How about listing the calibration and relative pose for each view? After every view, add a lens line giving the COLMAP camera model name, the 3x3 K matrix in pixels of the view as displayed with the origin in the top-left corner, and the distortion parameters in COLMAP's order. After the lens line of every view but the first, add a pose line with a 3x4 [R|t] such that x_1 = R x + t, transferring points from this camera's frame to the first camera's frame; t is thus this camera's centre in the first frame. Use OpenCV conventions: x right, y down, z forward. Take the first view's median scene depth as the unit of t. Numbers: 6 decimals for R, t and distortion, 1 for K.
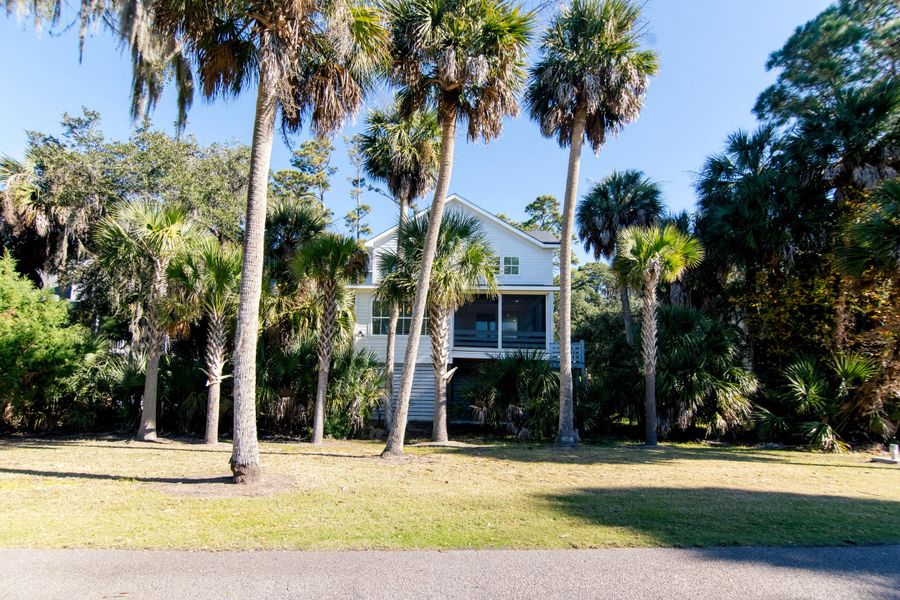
lens RADIAL K [[426.5, 0, 445.6], [0, 426.5, 306.6], [0, 0, 1]] dist [0.011068, 0.000104]
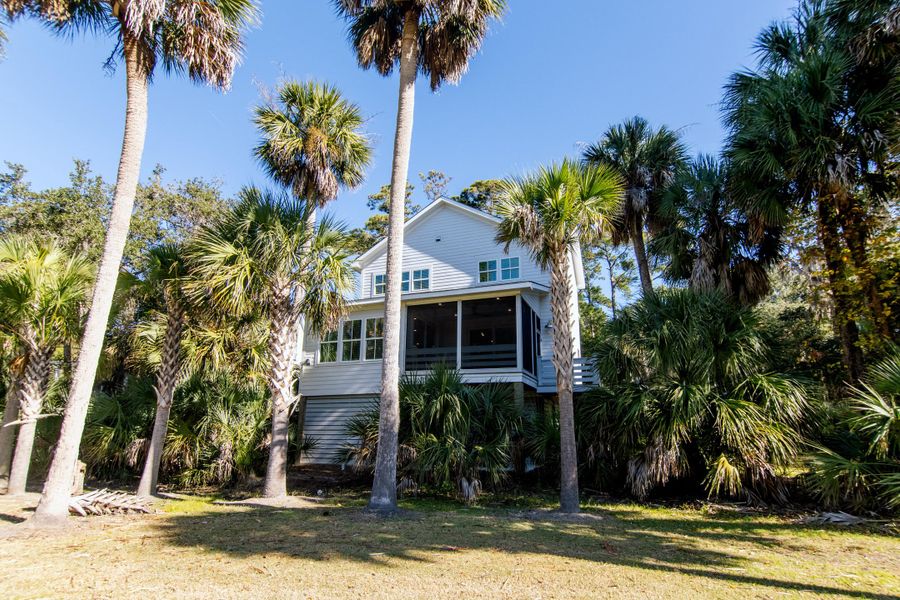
lens RADIAL K [[430.4, 0, 450.6], [0, 430.4, 300.8], [0, 0, 1]] dist [0.001649, 0.000233]
pose [[0.953643, -0.102996, -0.282766, 0.451181], [0.075831, 0.991532, -0.105418, 0.071658], [0.291229, 0.079089, 0.953378, 0.307915]]
